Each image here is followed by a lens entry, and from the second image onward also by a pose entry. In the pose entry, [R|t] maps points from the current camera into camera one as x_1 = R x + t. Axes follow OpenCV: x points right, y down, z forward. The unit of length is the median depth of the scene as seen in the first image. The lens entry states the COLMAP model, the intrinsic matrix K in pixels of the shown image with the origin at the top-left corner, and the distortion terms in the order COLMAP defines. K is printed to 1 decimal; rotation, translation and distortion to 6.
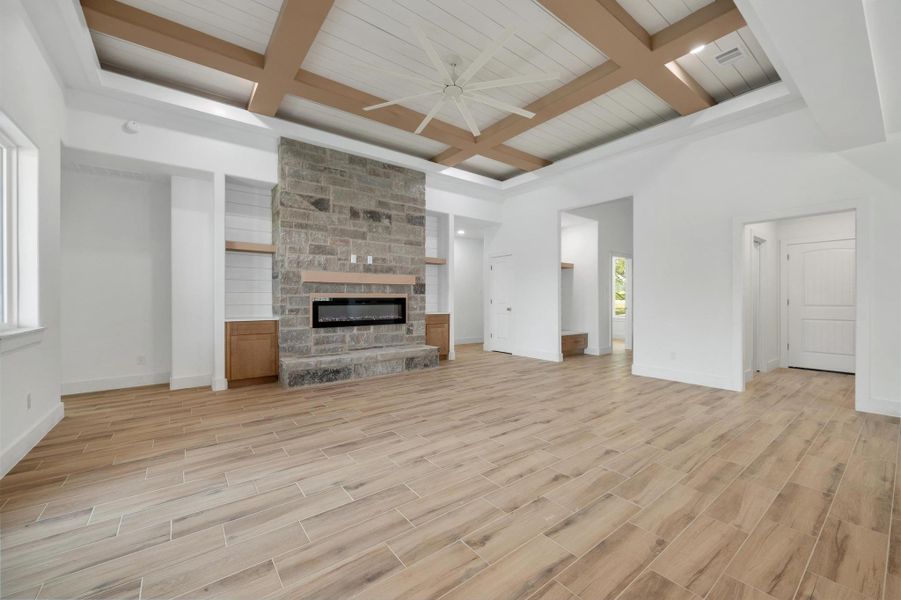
lens RADIAL K [[356.6, 0, 449.4], [0, 356.6, 301.3], [0, 0, 1]] dist [-0.003042, -0.000031]
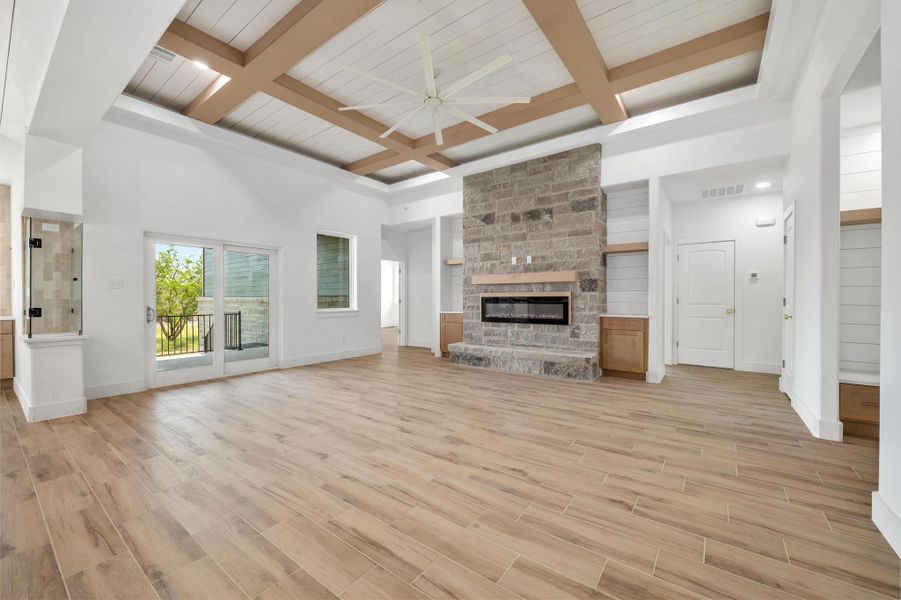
lens RADIAL K [[356.6, 0, 449.4], [0, 356.6, 301.3], [0, 0, 1]] dist [-0.003042, -0.000031]
pose [[0.272668, 0.008747, -0.962068, 0.712633], [-0.001724, 0.999962, 0.008603, -0.004852], [0.962107, -0.000687, 0.272673, 0.512513]]
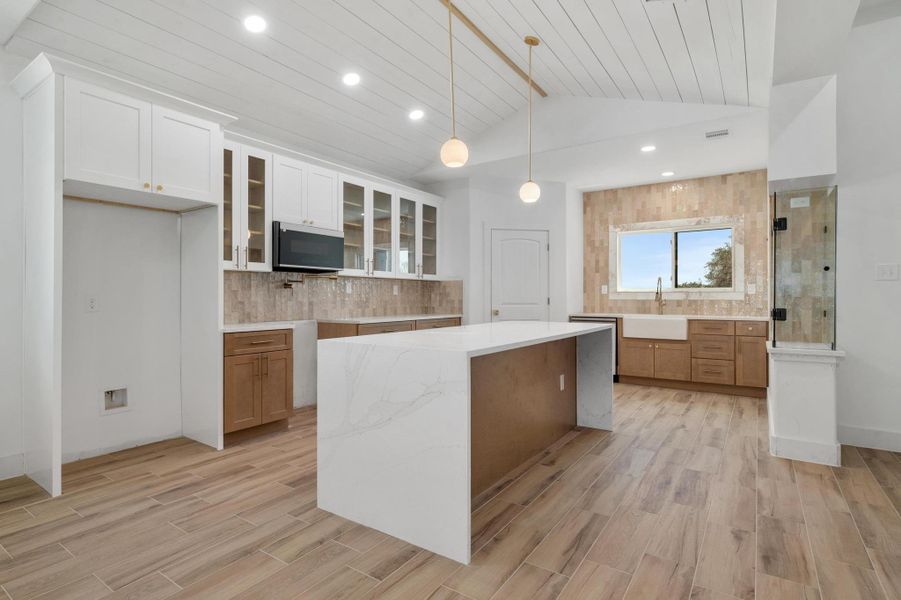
lens RADIAL K [[453.6, 0, 448.5], [0, 453.6, 296.7], [0, 0, 1]] dist [-0.000628, 0.000165]
pose [[-0.949388, 0.002241, -0.314099, 0.534420], [0.001558, 0.999996, 0.002426, -0.004910], [0.314103, 0.001814, -0.949387, 0.425498]]
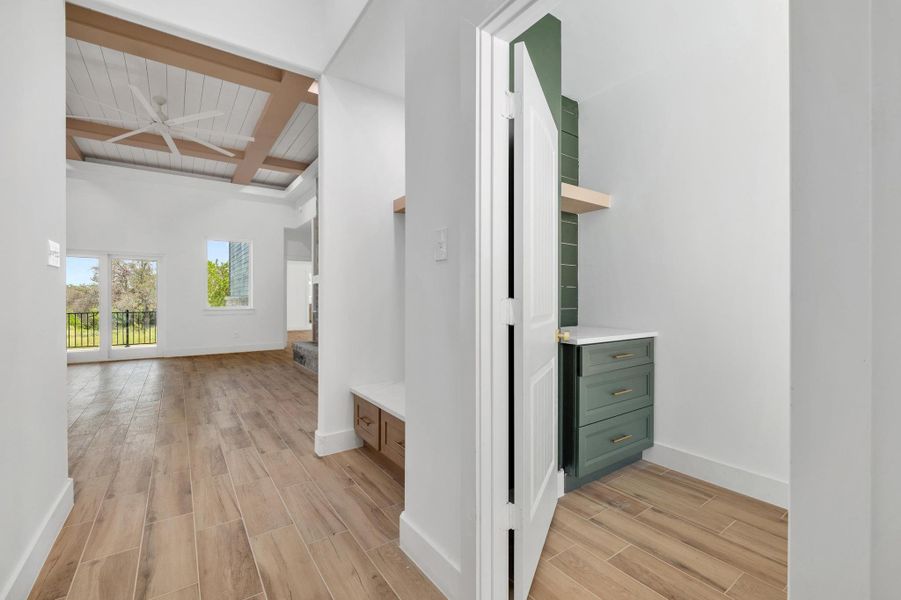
lens RADIAL K [[389.5, 0, 450.5], [0, 389.5, 300.0], [0, 0, 1]] dist [-0.001873, -0.000172]
pose [[-0.038727, 0.003753, -0.999243, 0.871887], [-0.001582, 0.999991, 0.003817, -0.002443], [0.999249, 0.001728, -0.038720, 1.377059]]
